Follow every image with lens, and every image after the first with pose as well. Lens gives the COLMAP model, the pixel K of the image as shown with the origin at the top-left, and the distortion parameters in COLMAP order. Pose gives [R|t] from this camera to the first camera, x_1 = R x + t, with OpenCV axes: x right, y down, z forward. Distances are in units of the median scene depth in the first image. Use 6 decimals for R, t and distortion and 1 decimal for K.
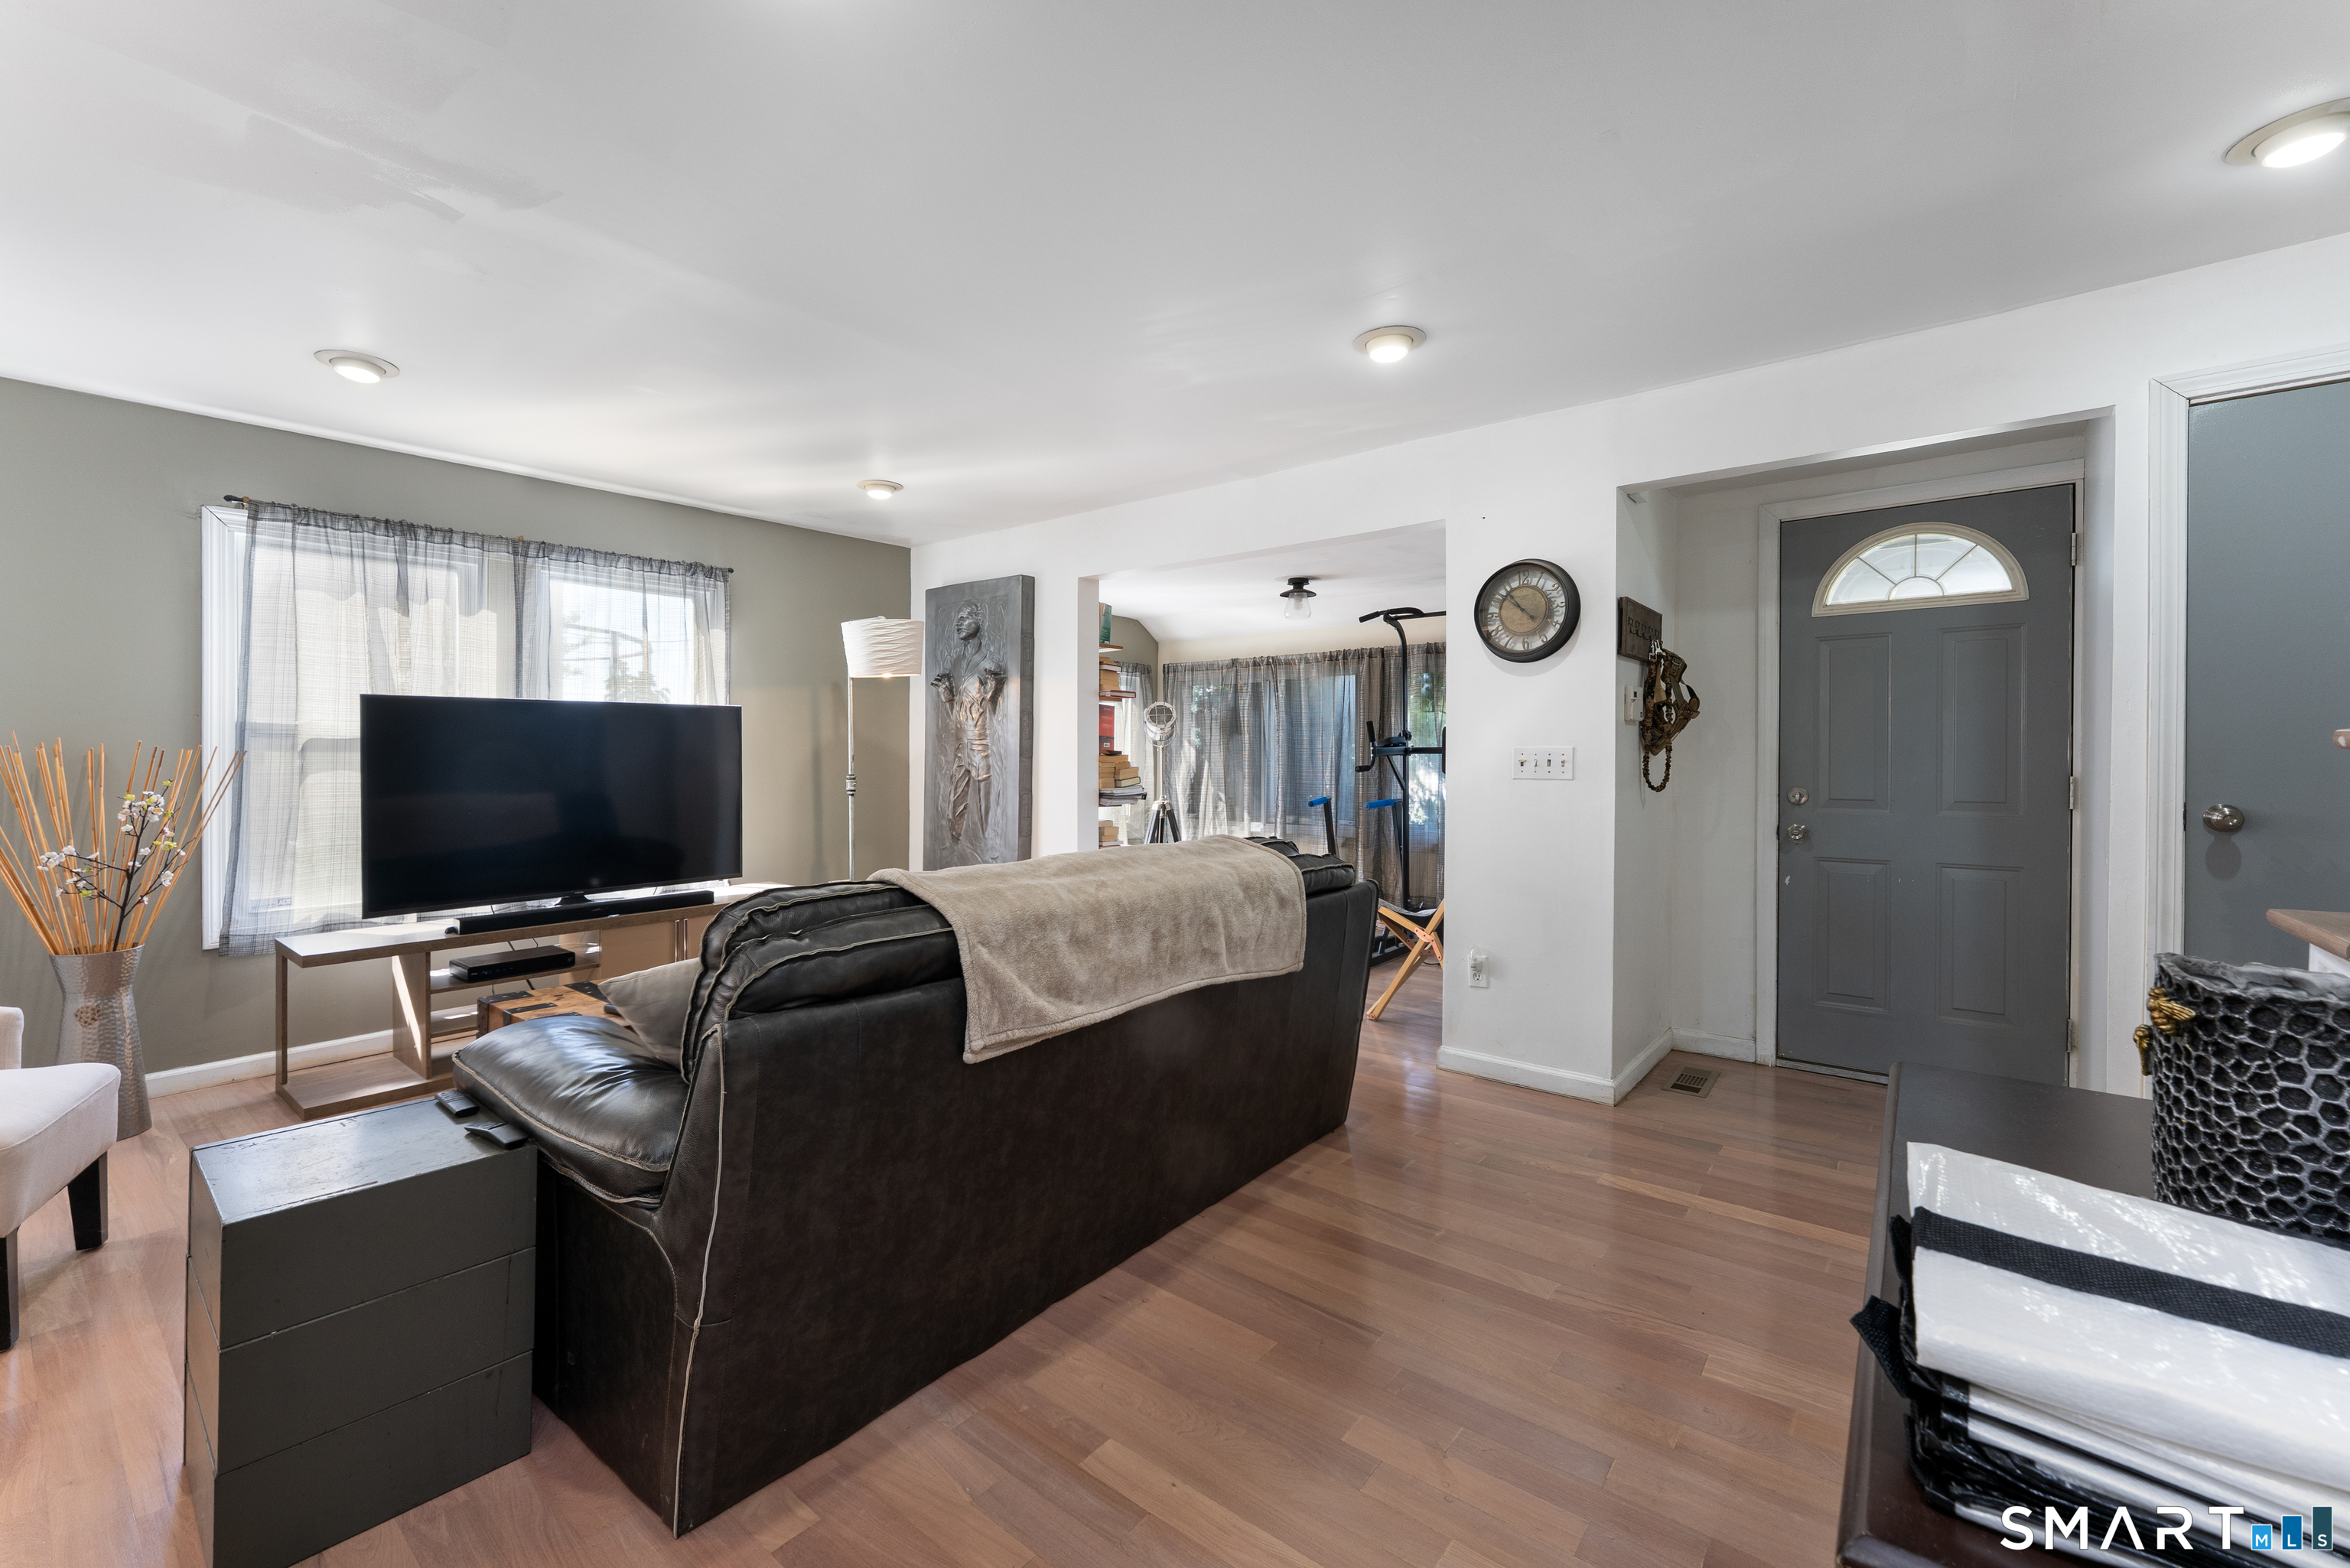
lens RADIAL K [[941.3, 0, 1184.7], [0, 941.3, 774.8], [0, 0, 1]] dist [0.001320, 0.000053]
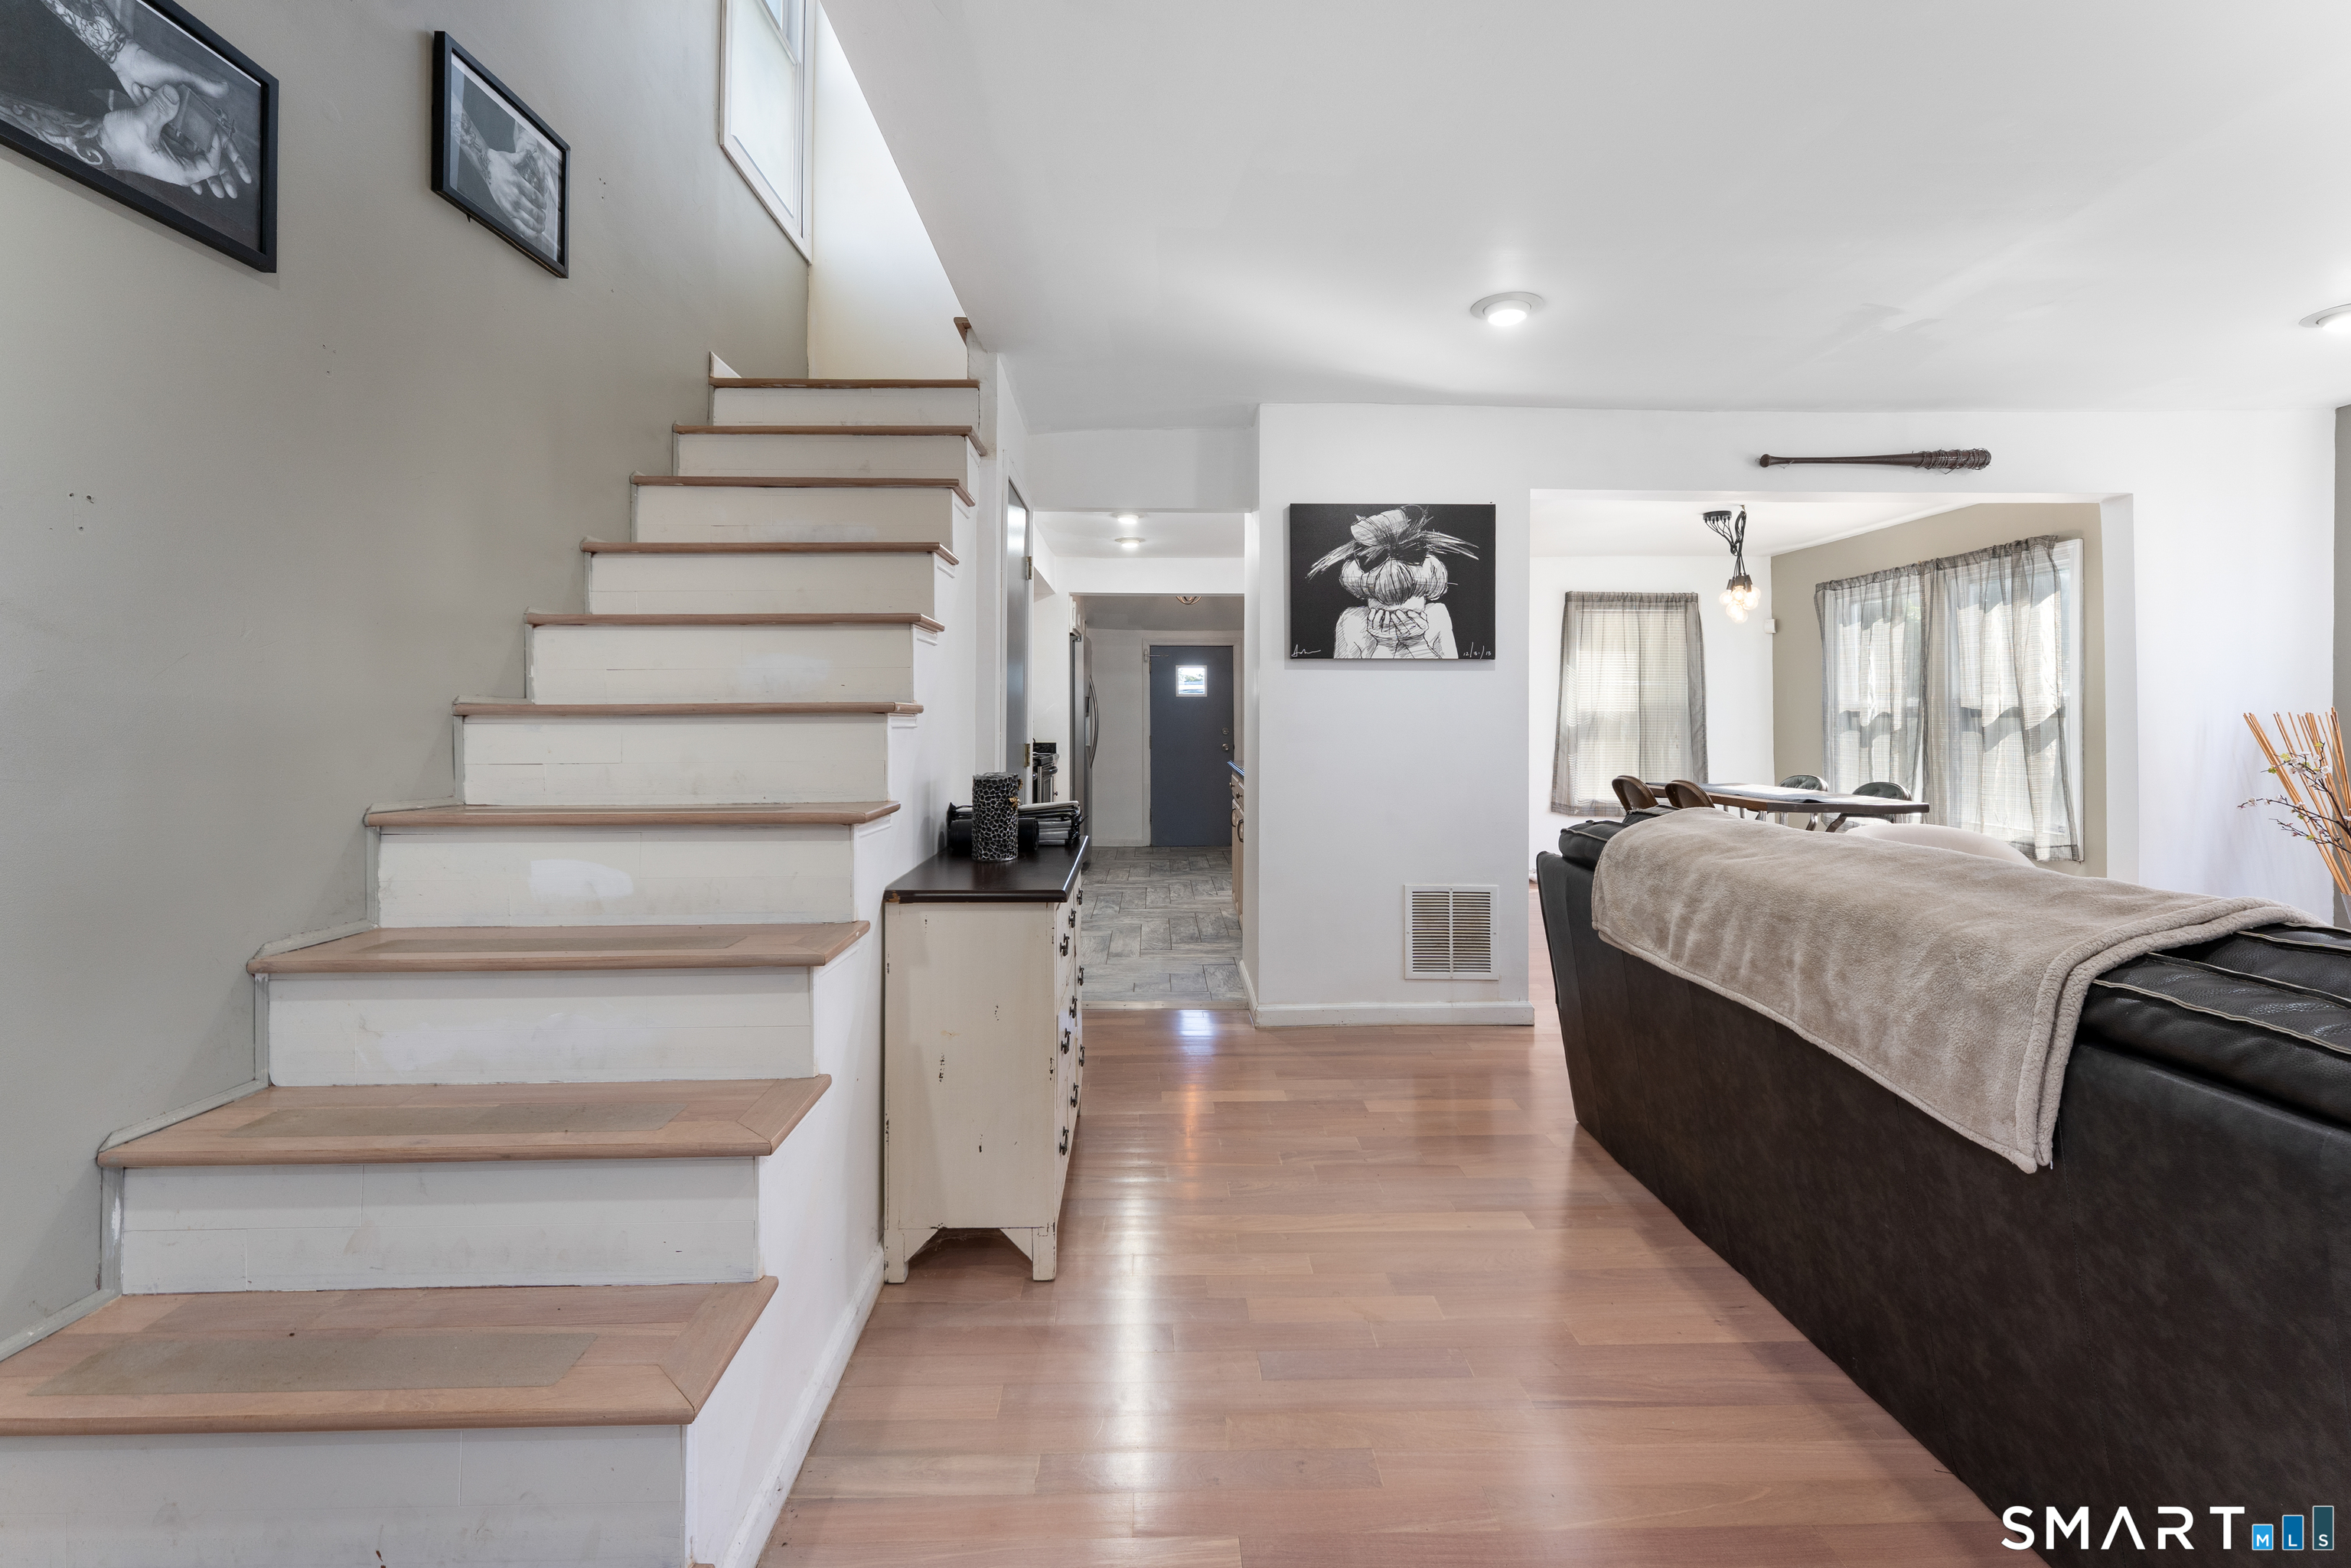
lens RADIAL K [[987.6, 0, 1170.7], [0, 987.6, 713.0], [0, 0, 1]] dist [-0.001855, -0.000489]
pose [[-0.768560, -0.003288, -0.639769, 0.579489], [-0.015501, 0.999789, 0.013482, -0.016228], [0.639590, 0.020279, -0.768449, 0.829231]]
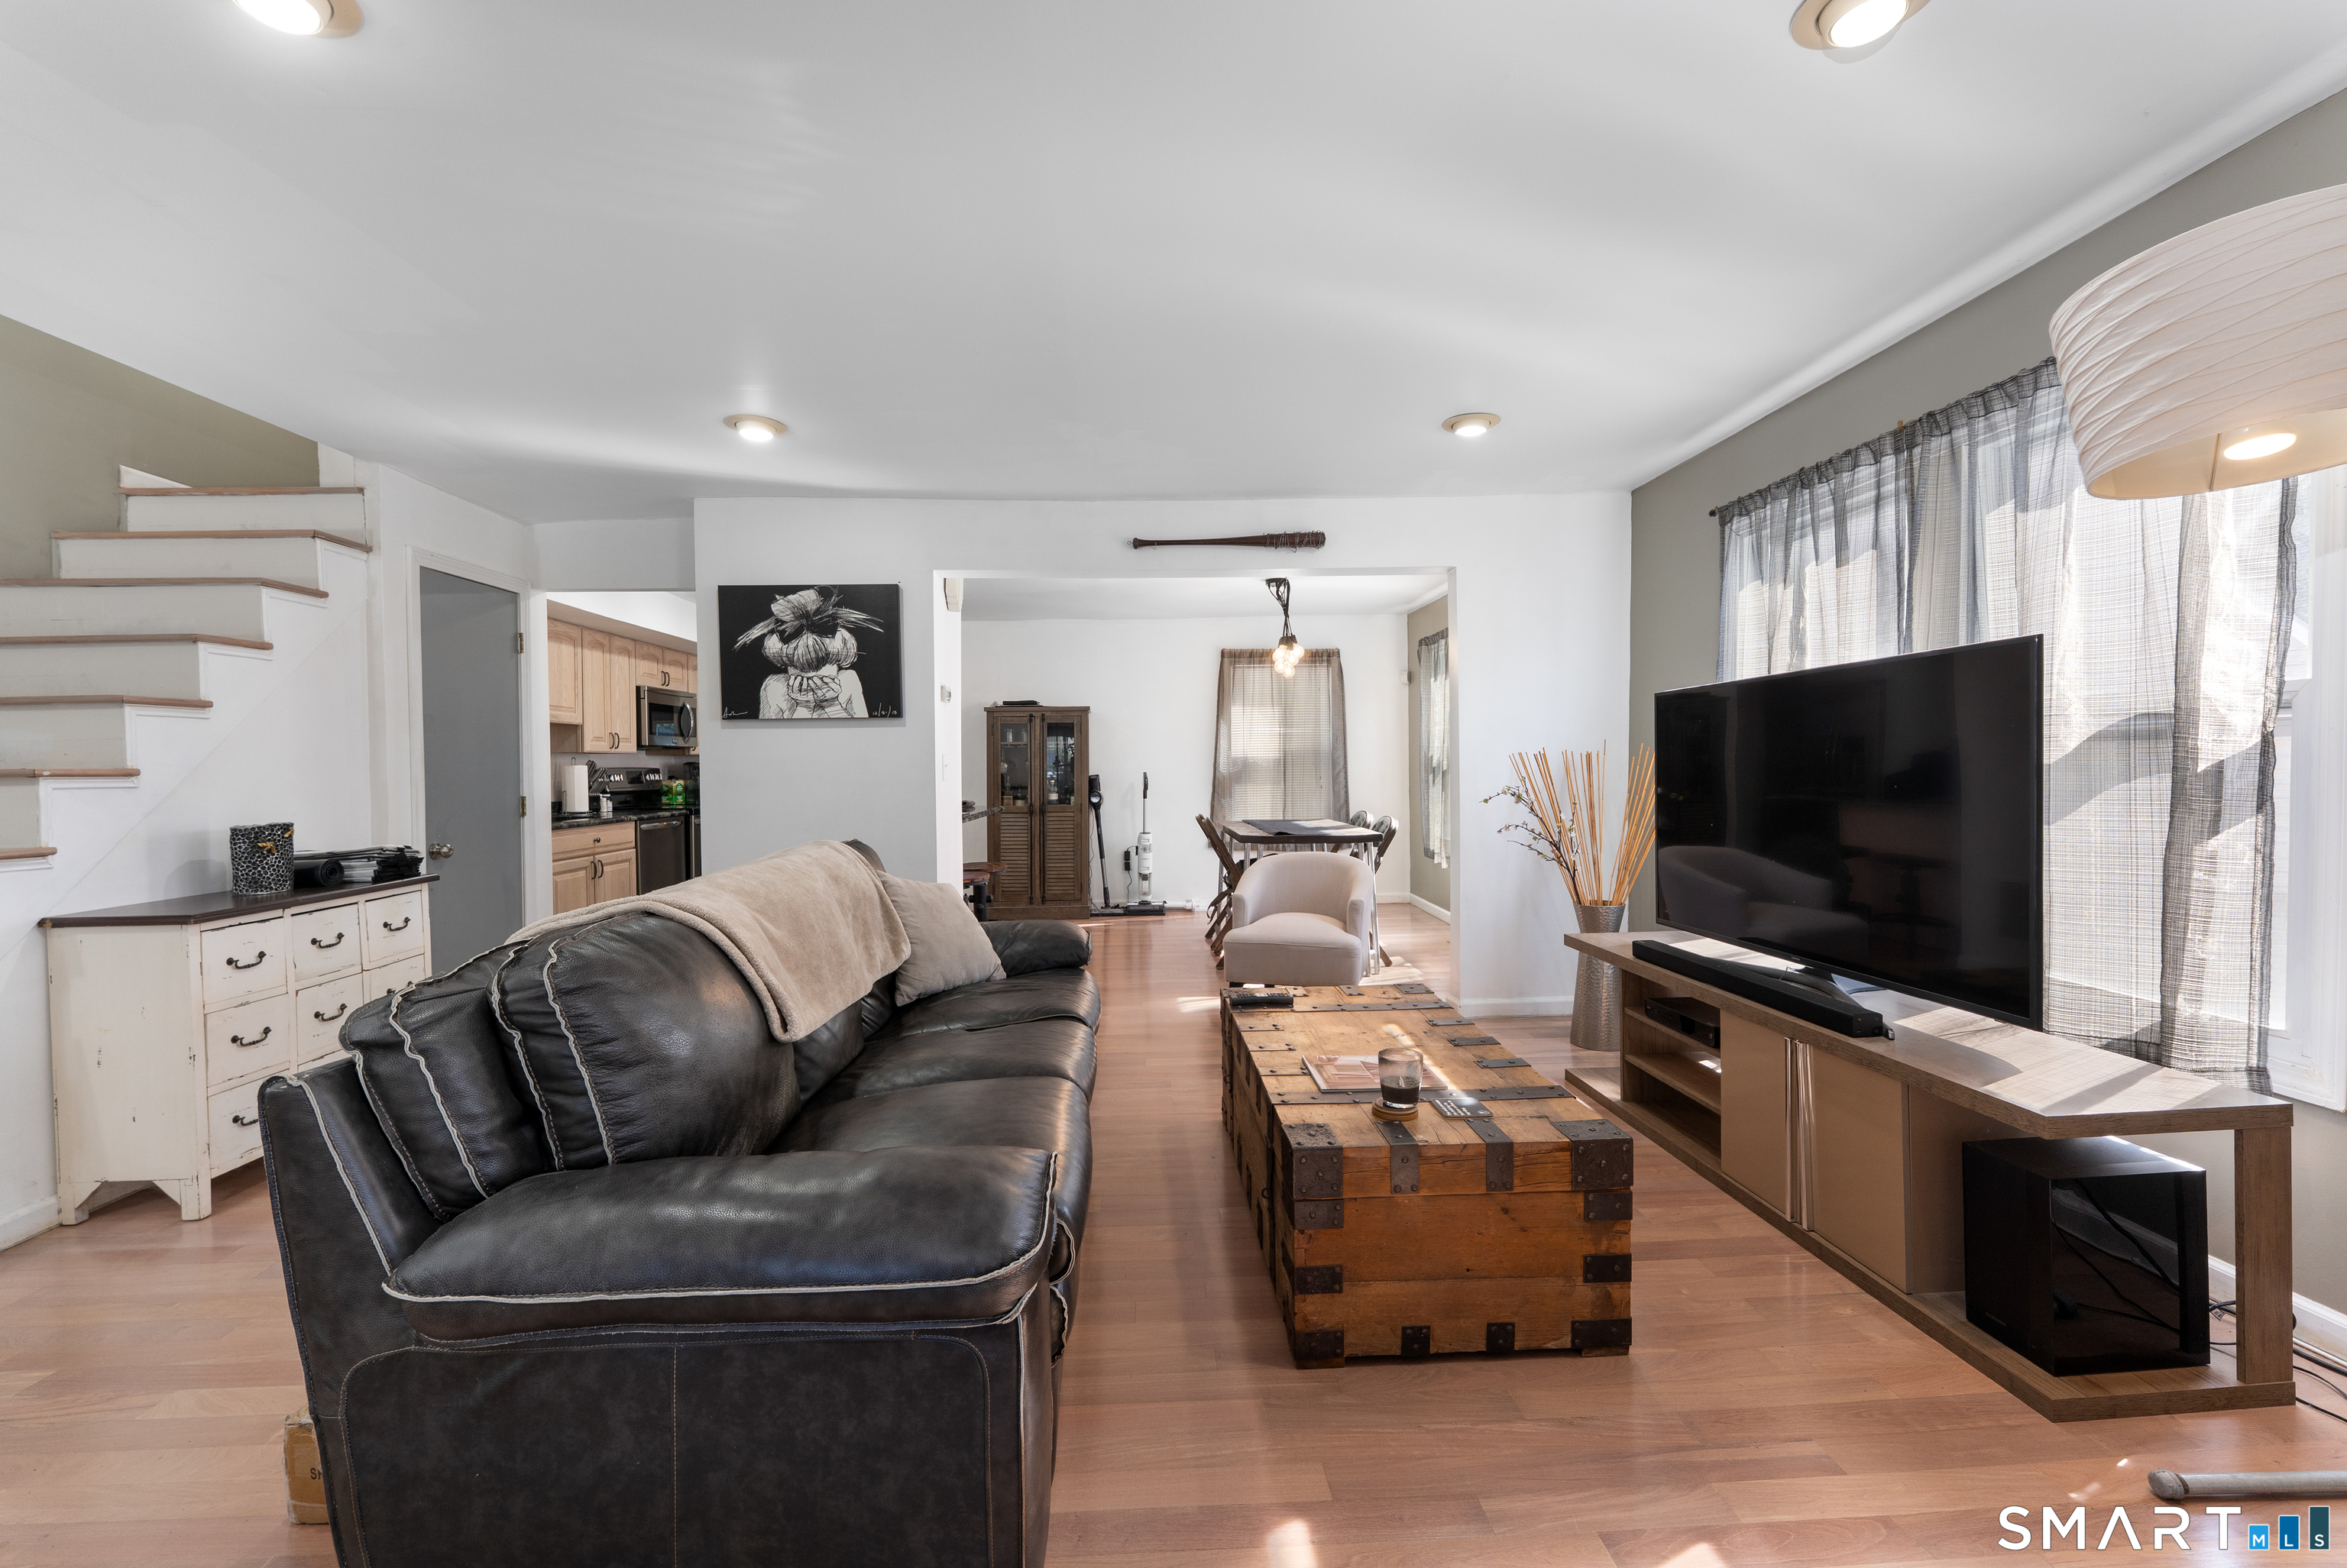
lens RADIAL K [[958.3, 0, 1166.7], [0, 958.3, 781.2], [0, 0, 1]] dist [-0.001676, -0.000315]
pose [[-0.754124, 0.022903, -0.656333, 0.158985], [-0.000388, 0.999376, 0.035320, -0.028369], [0.656732, 0.026890, -0.753645, 1.372685]]
